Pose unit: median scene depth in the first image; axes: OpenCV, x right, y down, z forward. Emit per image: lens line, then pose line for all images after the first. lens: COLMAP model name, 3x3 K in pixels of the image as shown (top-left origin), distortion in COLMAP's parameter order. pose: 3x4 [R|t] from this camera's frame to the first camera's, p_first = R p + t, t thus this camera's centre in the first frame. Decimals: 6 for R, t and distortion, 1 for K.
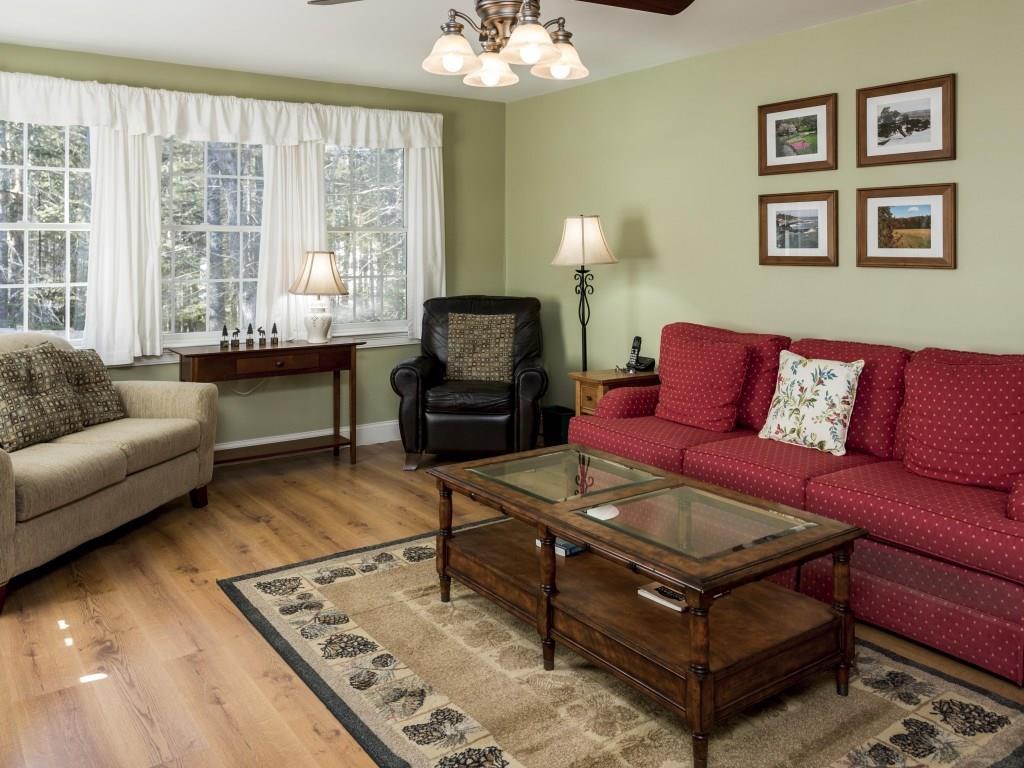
lens RADIAL K [[857.1, 0, 506.0], [0, 857.1, 374.3], [0, 0, 1]] dist [-0.002737, 0.005773]
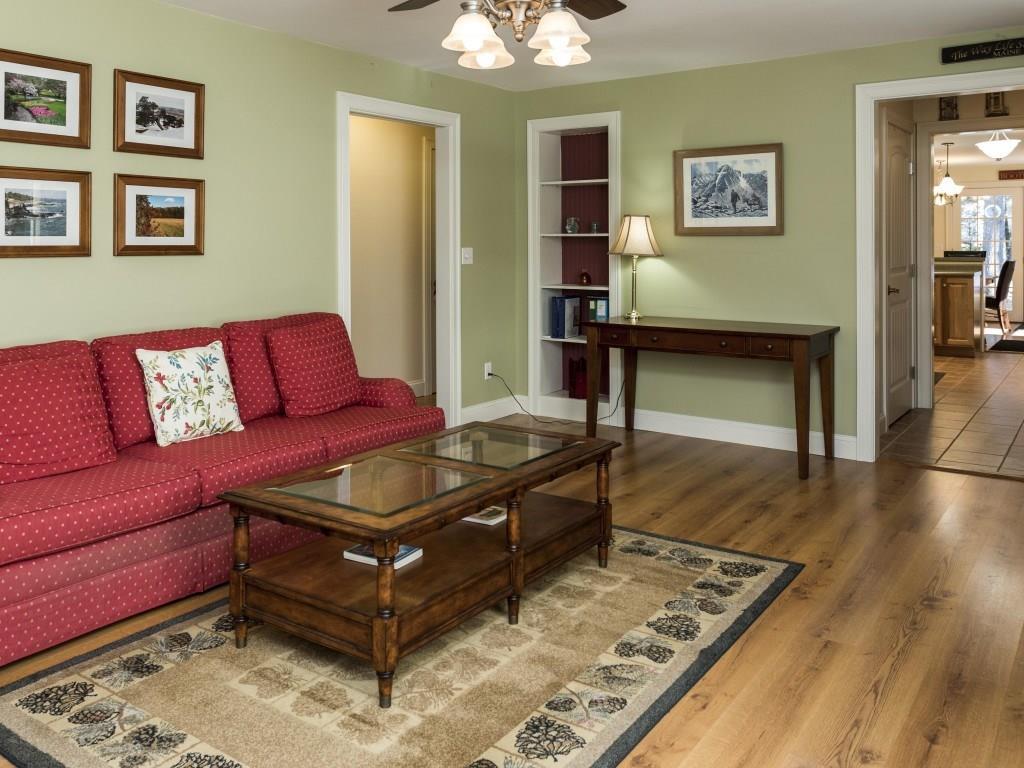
lens RADIAL K [[857.1, 0, 505.5], [0, 857.1, 392.5], [0, 0, 1]] dist [-0.002737, 0.005773]
pose [[-0.354114, -0.152968, 0.922607, -0.687038], [0.145994, 0.965395, 0.216098, -0.129382], [-0.923736, 0.211218, -0.319527, 0.994763]]
